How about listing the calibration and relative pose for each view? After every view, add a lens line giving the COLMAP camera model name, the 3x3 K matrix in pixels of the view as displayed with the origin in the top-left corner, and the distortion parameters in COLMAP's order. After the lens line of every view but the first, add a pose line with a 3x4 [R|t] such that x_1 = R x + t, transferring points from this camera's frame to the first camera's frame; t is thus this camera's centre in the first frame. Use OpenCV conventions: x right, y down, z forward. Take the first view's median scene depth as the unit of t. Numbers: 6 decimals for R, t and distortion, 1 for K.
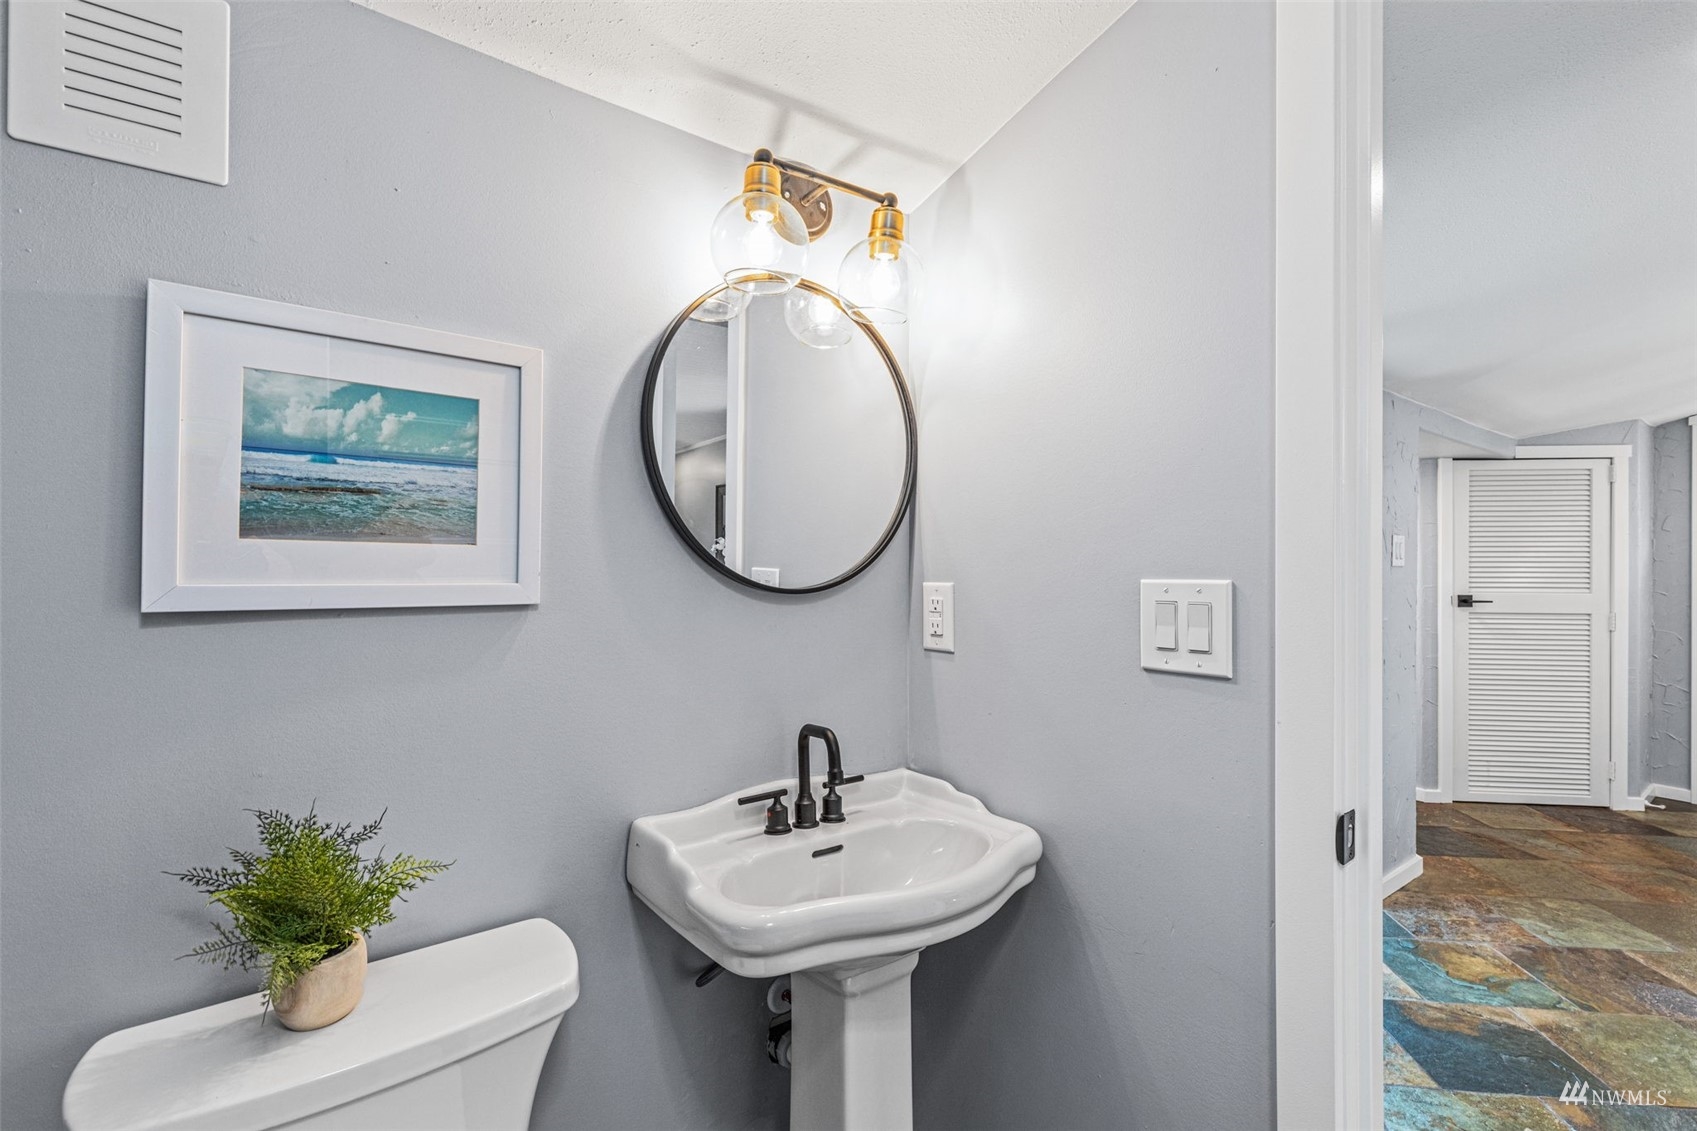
lens RADIAL K [[747.8, 0, 850.1], [0, 747.8, 561.6], [0, 0, 1]] dist [-0.000436, -0.000884]
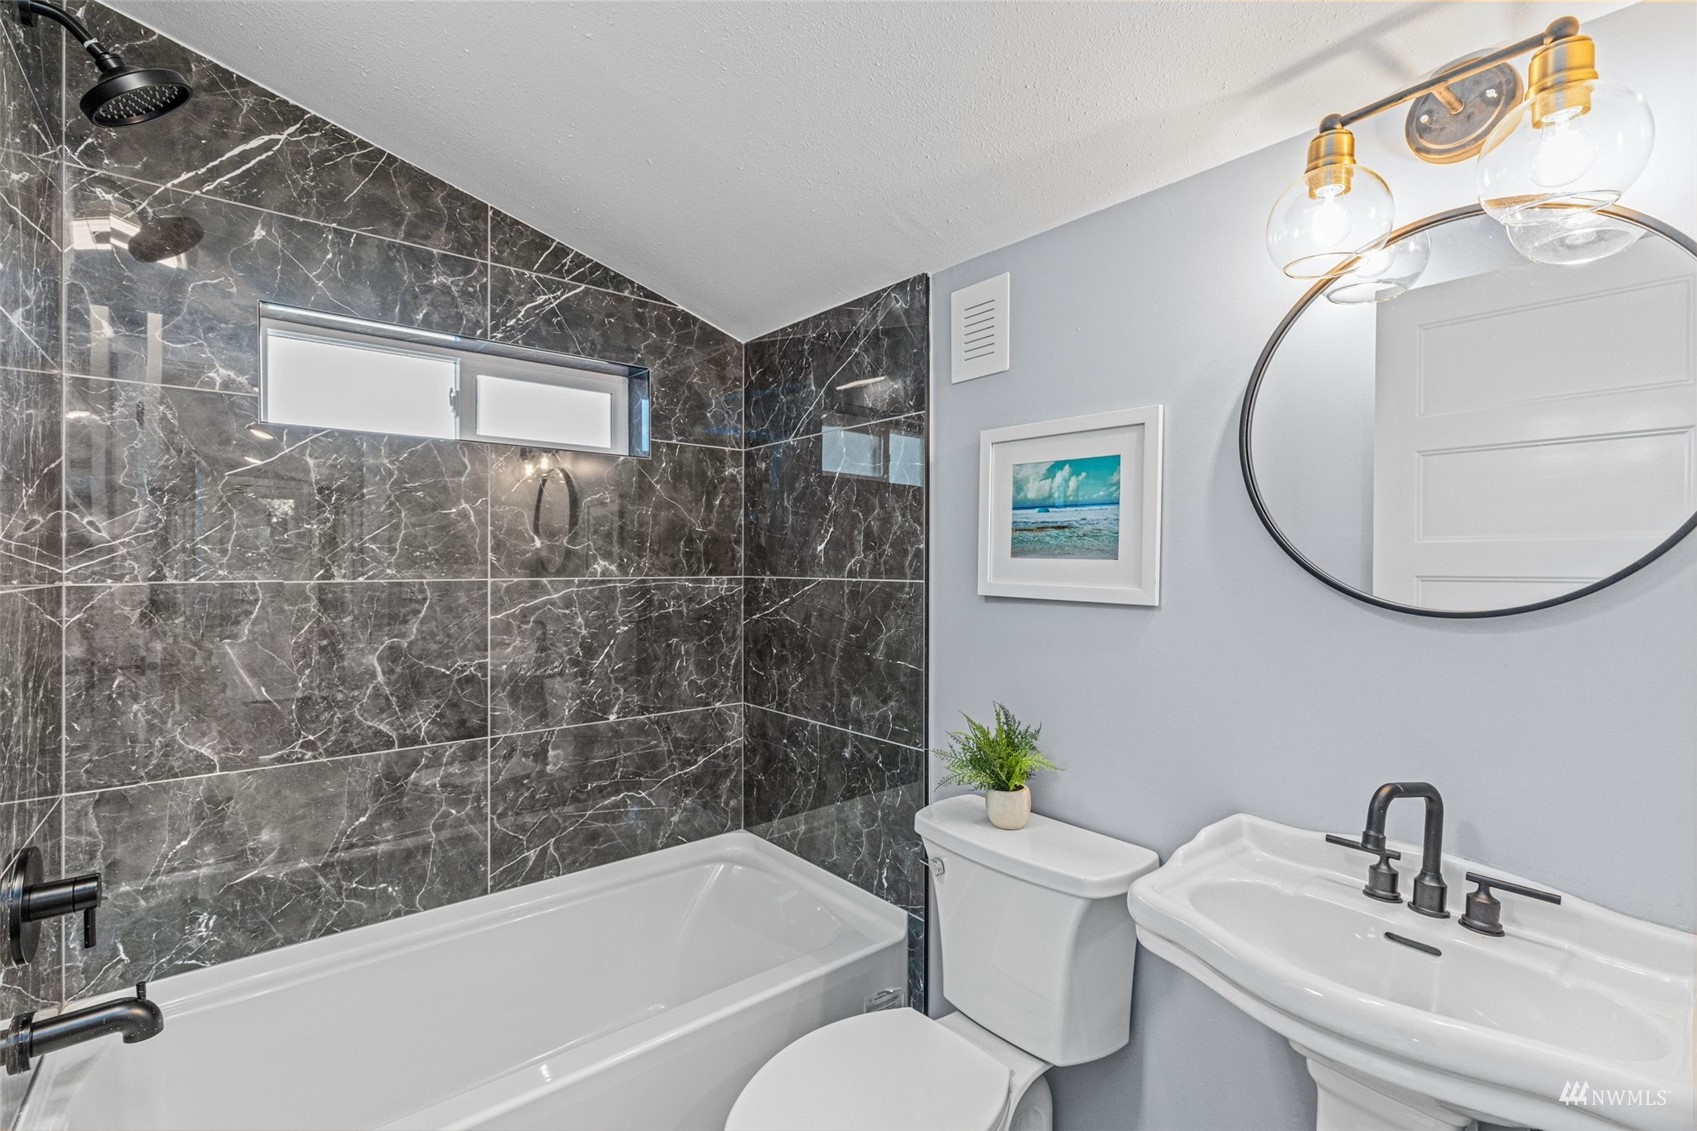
lens RADIAL K [[747.8, 0, 850.1], [0, 747.8, 561.6], [0, 0, 1]] dist [-0.000436, -0.000884]
pose [[0.039033, 0.009545, -0.999192, 0.924789], [0.006948, 0.999928, 0.009824, -0.038447], [0.999214, -0.007326, 0.038964, 0.473727]]
